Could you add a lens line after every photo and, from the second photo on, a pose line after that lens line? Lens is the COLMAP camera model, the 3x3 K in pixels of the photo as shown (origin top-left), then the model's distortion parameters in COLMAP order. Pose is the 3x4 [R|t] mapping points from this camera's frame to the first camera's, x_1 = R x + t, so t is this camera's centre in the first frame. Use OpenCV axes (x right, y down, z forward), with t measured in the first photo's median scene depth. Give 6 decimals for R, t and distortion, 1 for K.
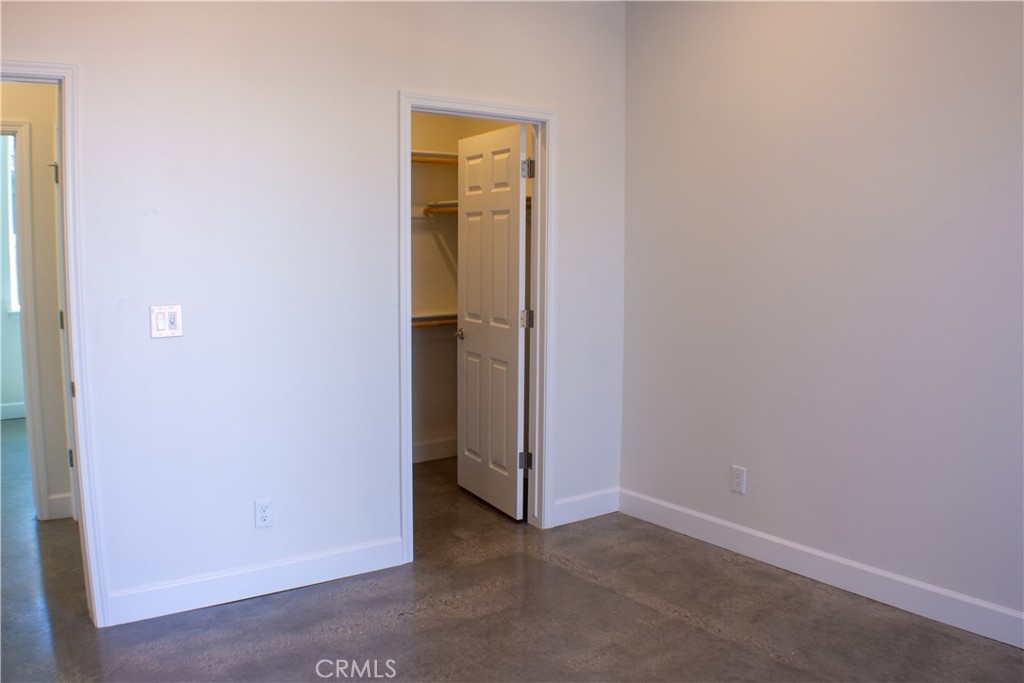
lens RADIAL K [[844.2, 0, 512.0], [0, 844.2, 341.5], [0, 0, 1]] dist [-0.213485, 0.075132]
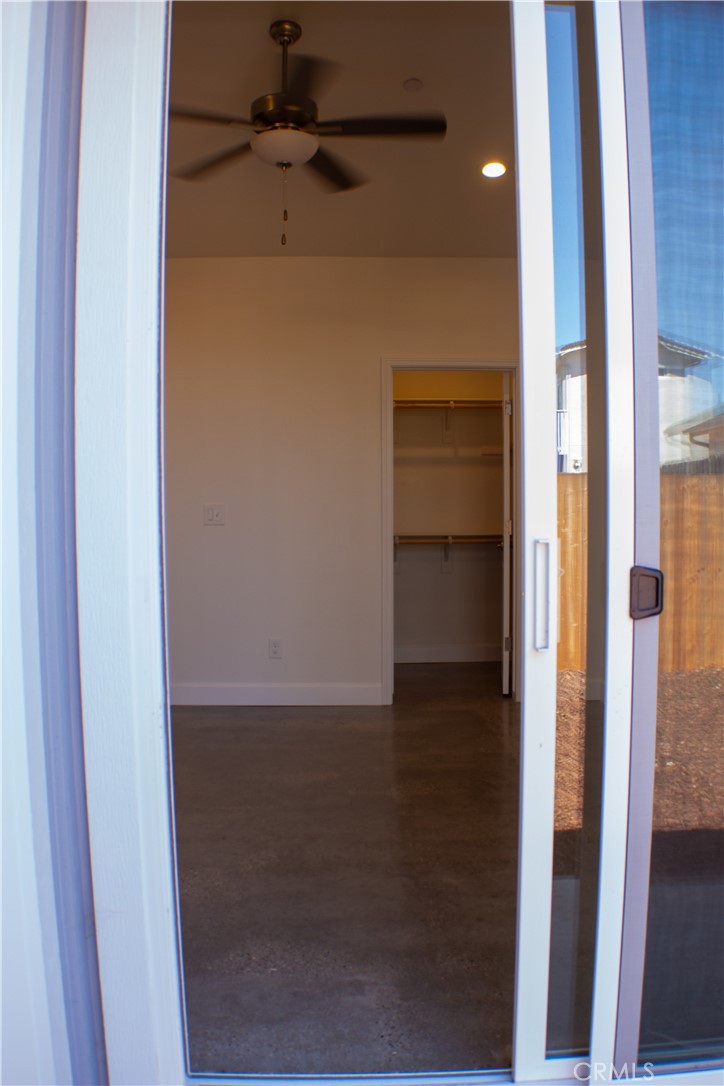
lens RADIAL K [[895.3, 0, 375.0], [0, 895.3, 549.3], [0, 0, 1]] dist [-0.213485, 0.075132]
pose [[0.818398, 0.018065, -0.574368, 0.636711], [-0.054681, 0.997419, -0.046541, 0.078911], [0.572045, 0.069496, 0.817273, -0.194886]]
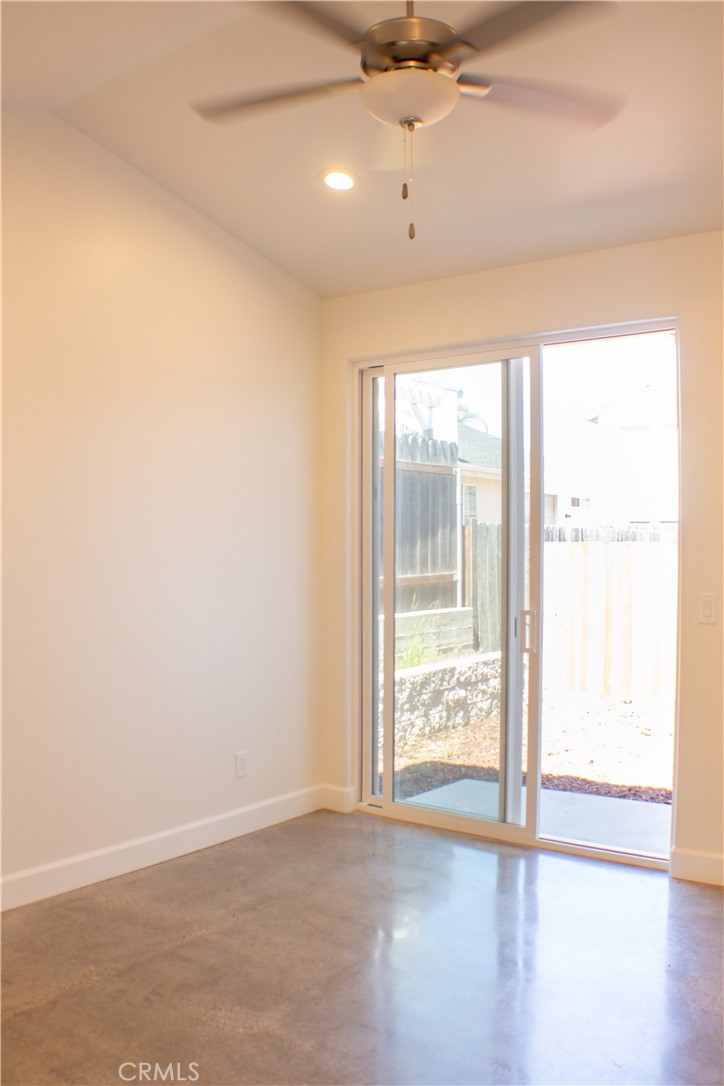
lens RADIAL K [[895.3, 0, 375.0], [0, 895.3, 549.3], [0, 0, 1]] dist [-0.213485, 0.075132]
pose [[-0.282136, -0.000296, 0.959374, -0.480468], [0.108326, 0.993595, 0.032163, -0.065268], [-0.953239, 0.113000, -0.280297, 0.641367]]
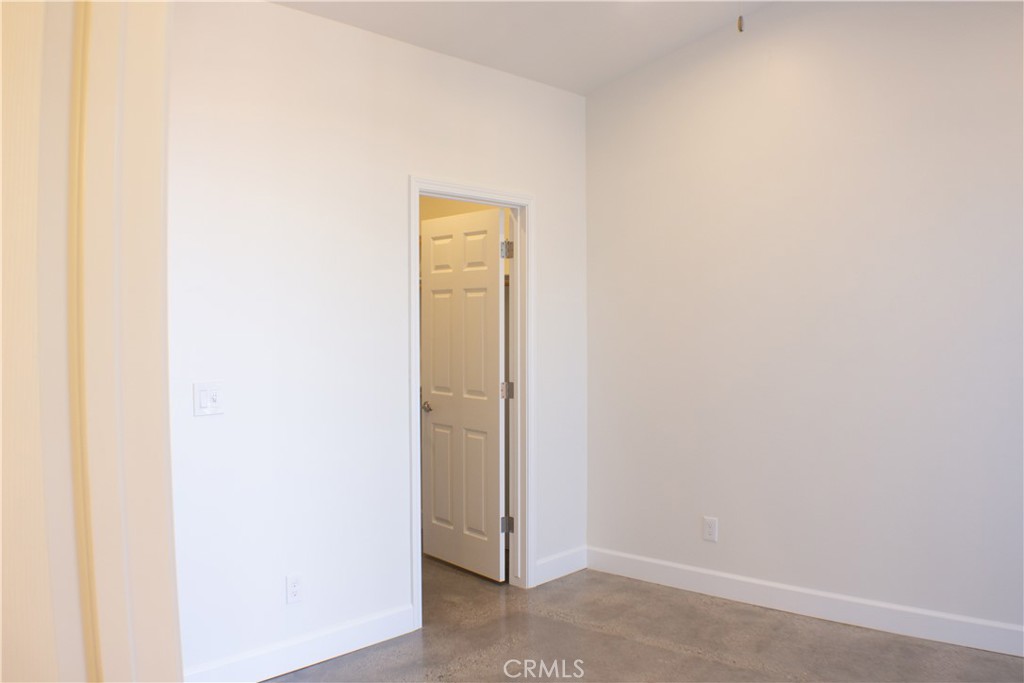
lens RADIAL K [[844.2, 0, 512.0], [0, 844.2, 341.5], [0, 0, 1]] dist [-0.213485, 0.075132]
pose [[0.979223, -0.014504, 0.202268, -0.198262], [0.031393, 0.996257, -0.080540, -0.002371], [-0.200343, 0.085216, 0.976013, -0.043849]]
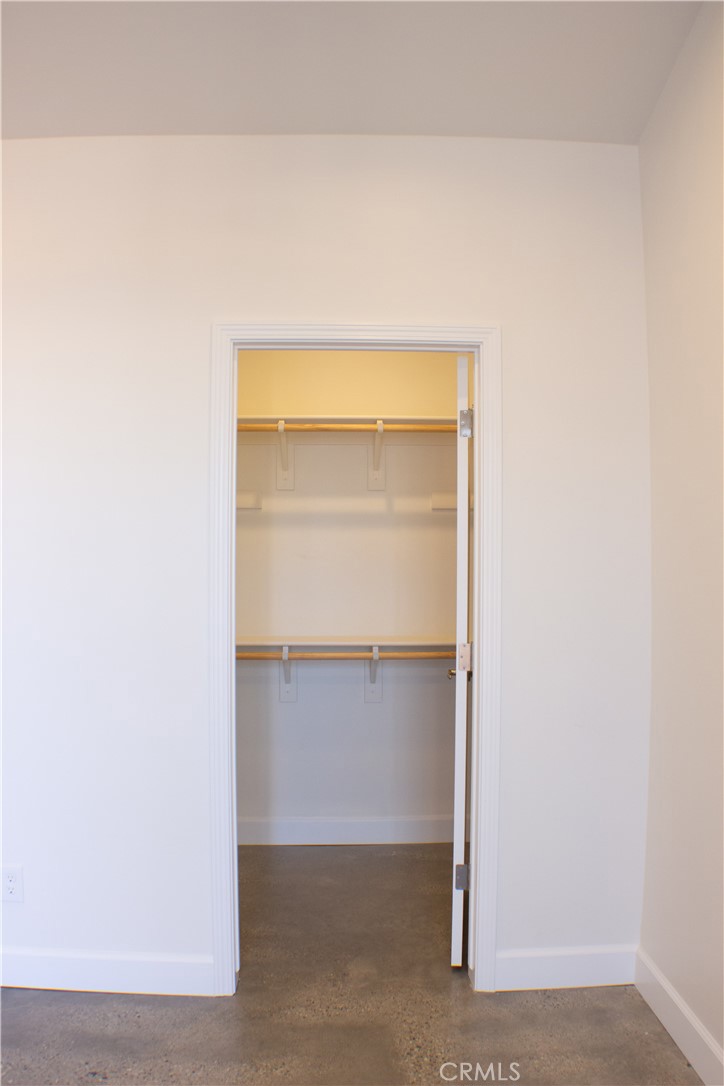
lens RADIAL K [[895.3, 0, 375.0], [0, 895.3, 549.3], [0, 0, 1]] dist [-0.213485, 0.075132]
pose [[0.825666, -0.007615, -0.564107, 0.352754], [-0.061280, 0.992782, -0.103095, -0.035511], [0.560821, 0.119691, 0.819240, 0.421707]]
